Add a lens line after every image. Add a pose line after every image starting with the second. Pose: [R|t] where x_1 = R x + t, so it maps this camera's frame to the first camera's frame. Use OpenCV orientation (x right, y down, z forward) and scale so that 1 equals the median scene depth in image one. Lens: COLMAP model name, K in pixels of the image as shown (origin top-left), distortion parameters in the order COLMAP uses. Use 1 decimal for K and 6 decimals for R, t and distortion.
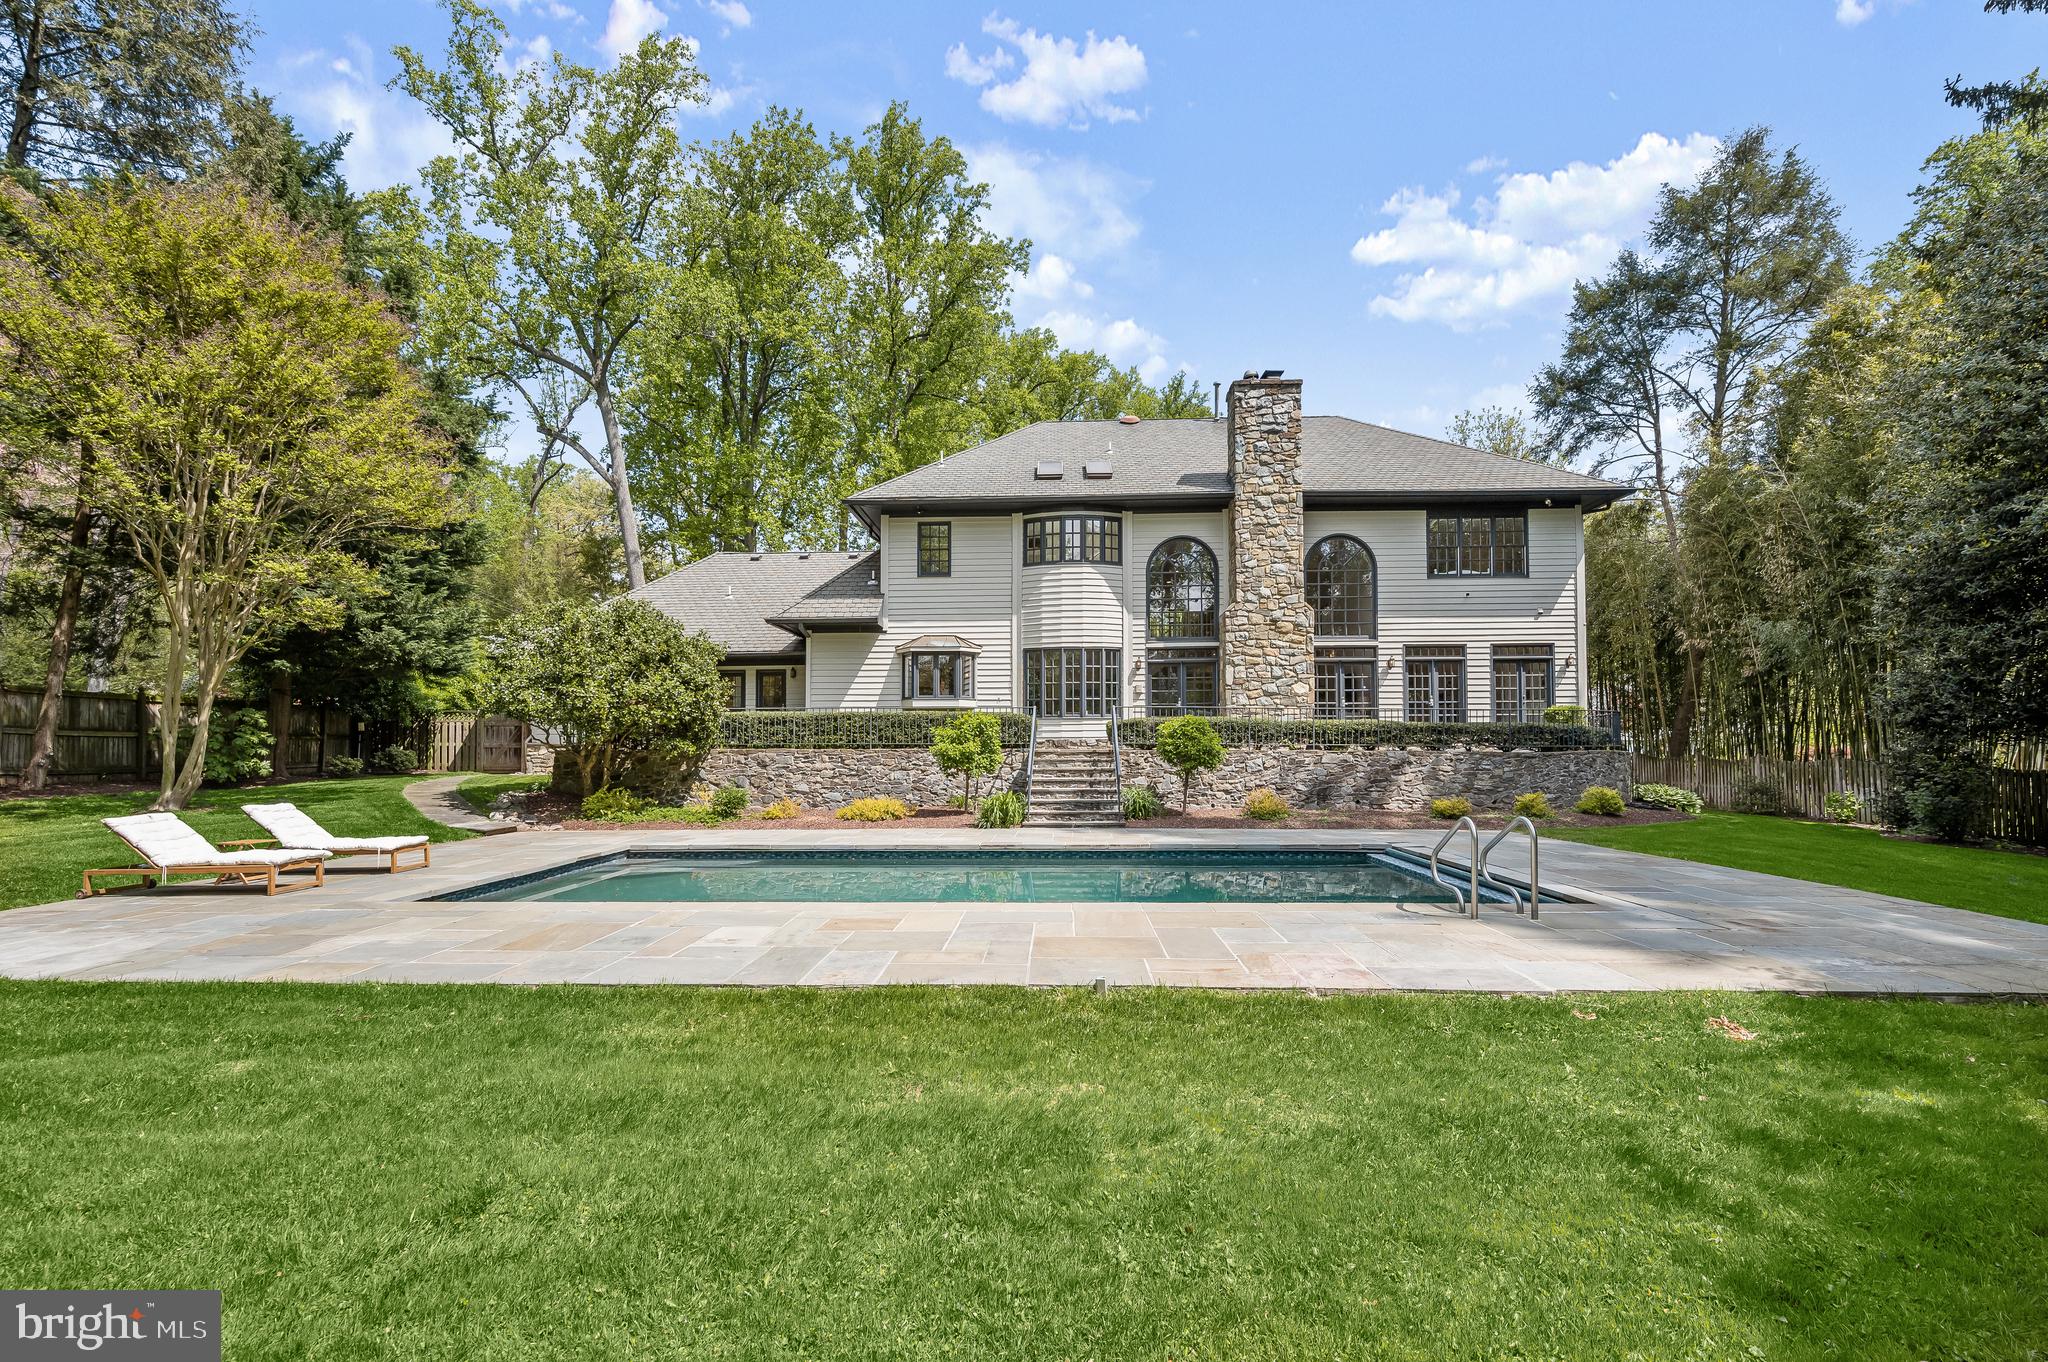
lens RADIAL K [[824.3, 0, 1018.1], [0, 824.3, 722.6], [0, 0, 1]] dist [0.000379, -0.000303]
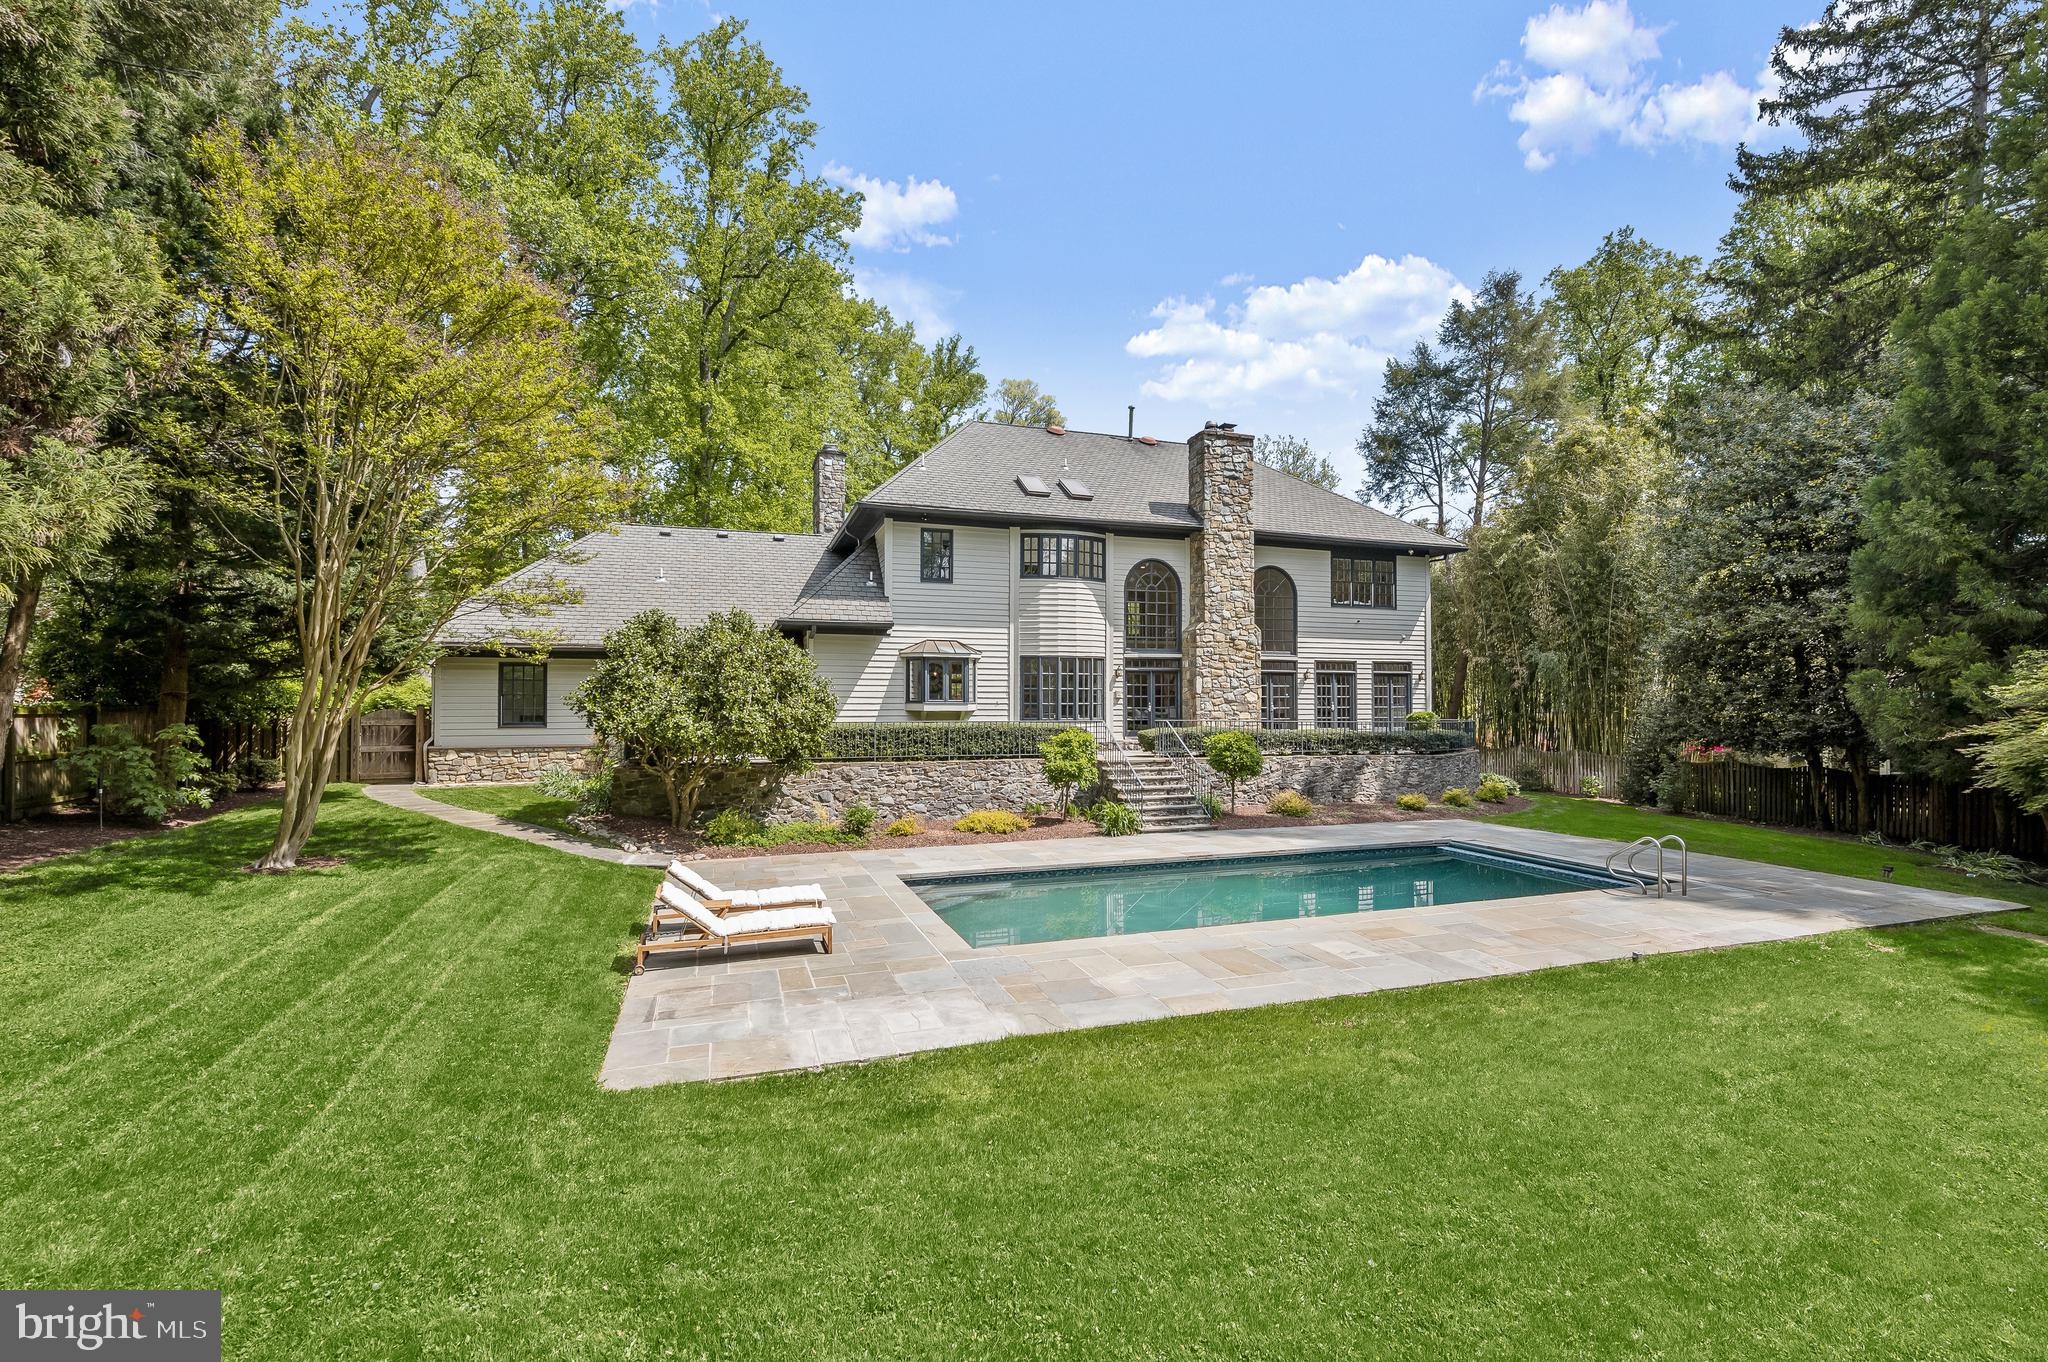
lens RADIAL K [[888.5, 0, 1024.0], [0, 888.5, 681.0], [0, 0, 1]] dist [0.001577, -0.000167]
pose [[0.932511, 0.013135, 0.360901, -0.409569], [-0.014309, 0.999897, 0.000579, -0.058640], [-0.360857, -0.005704, 0.932604, -0.071347]]
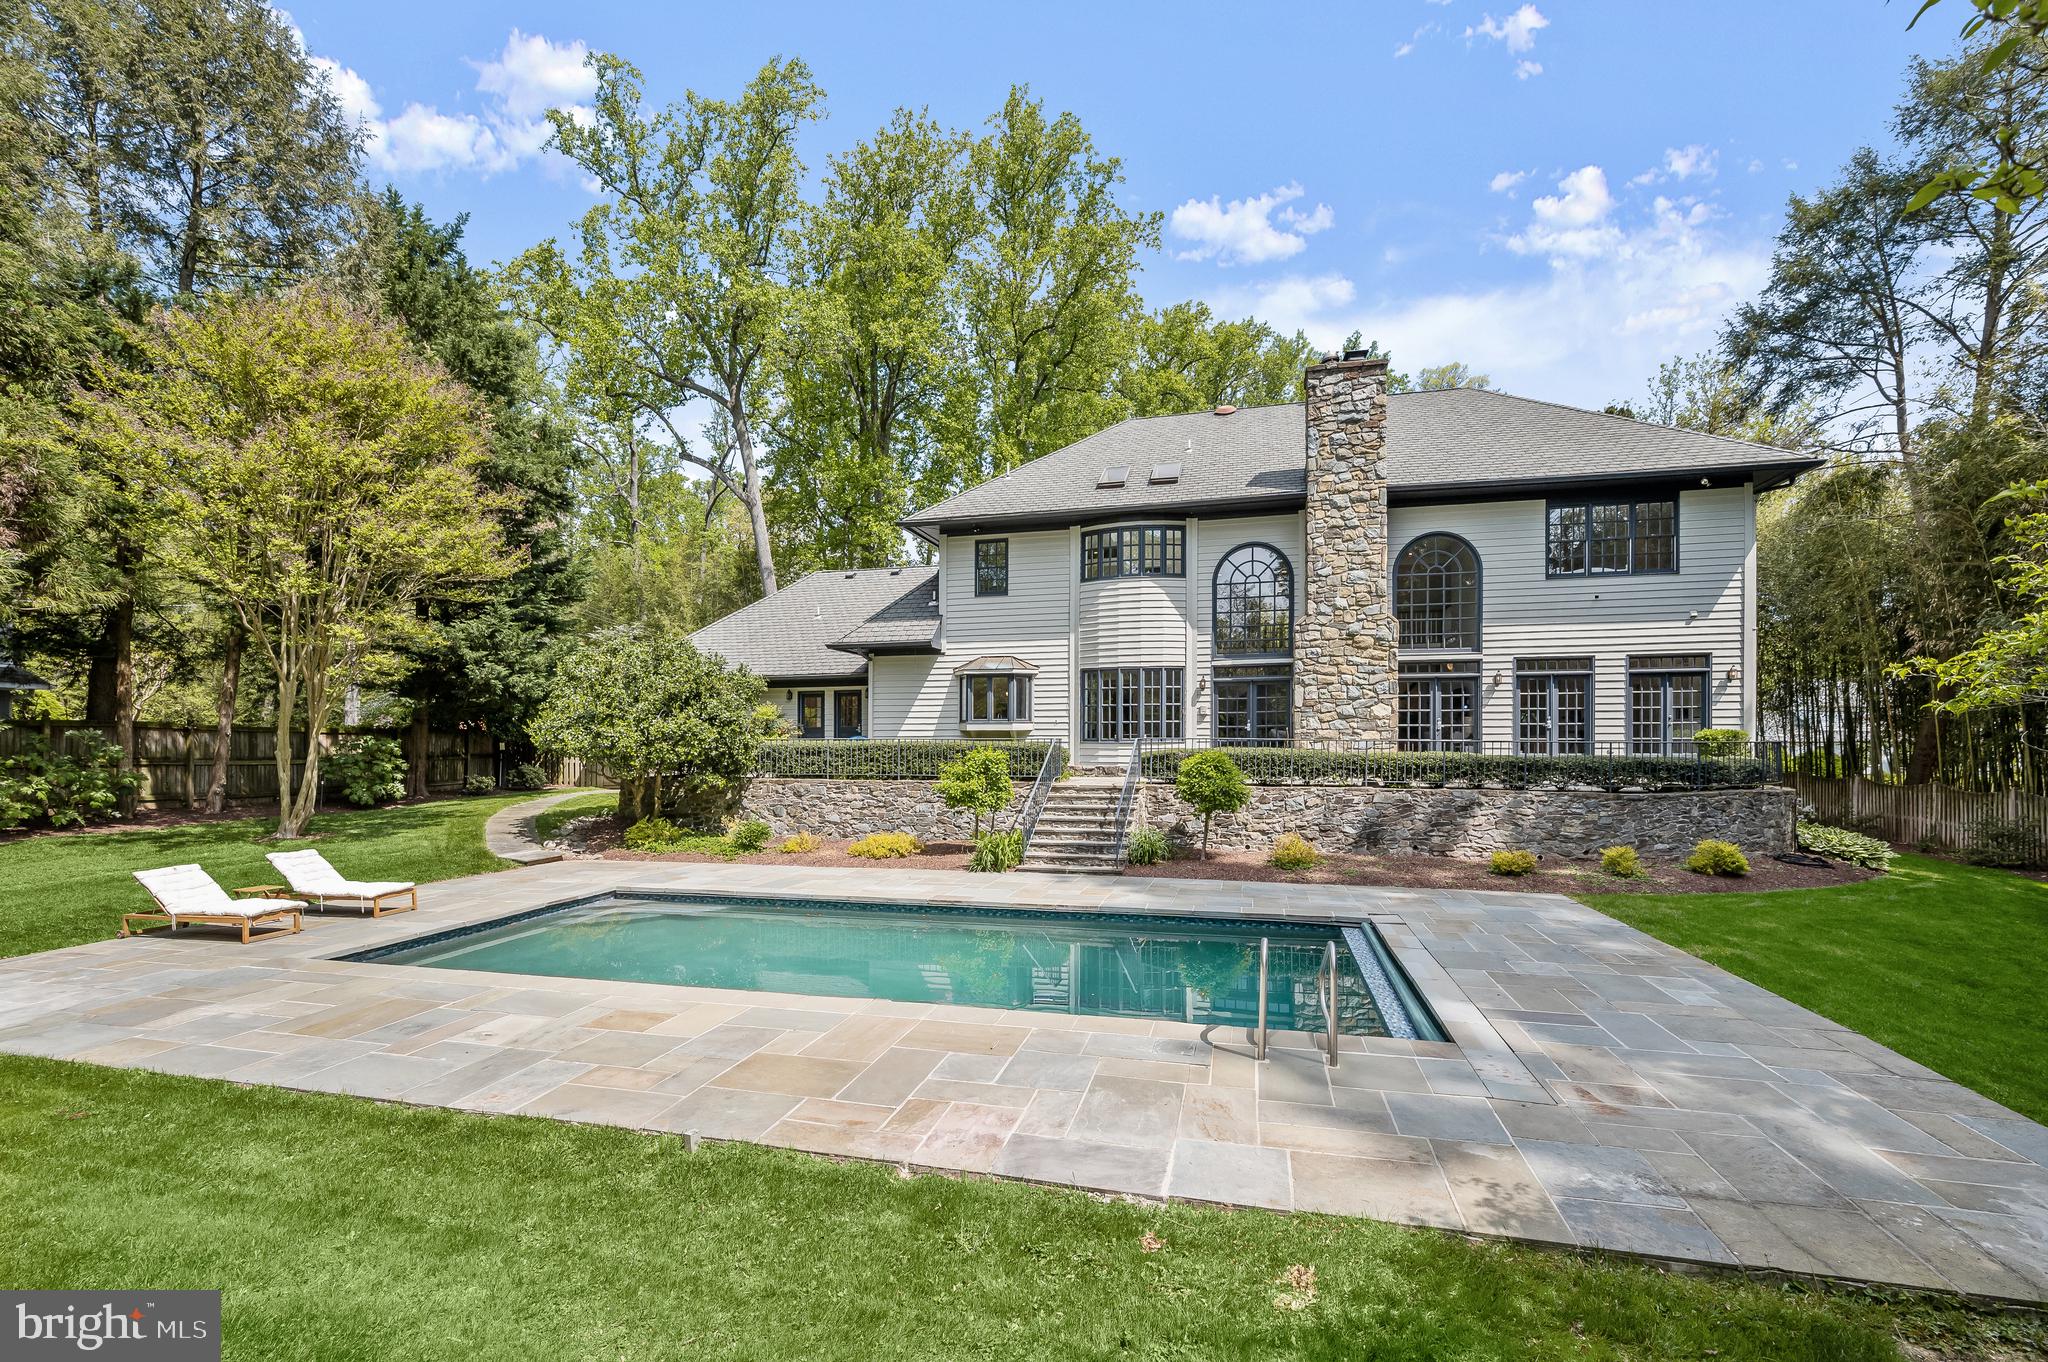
lens RADIAL K [[845.6, 0, 1034.3], [0, 845.6, 737.3], [0, 0, 1]] dist [-0.000664, -0.000282]
pose [[0.979533, -0.000202, -0.201285, 0.153278], [0.006003, 0.999584, 0.028209, -0.039129], [0.201195, -0.028839, 0.979127, 0.028275]]
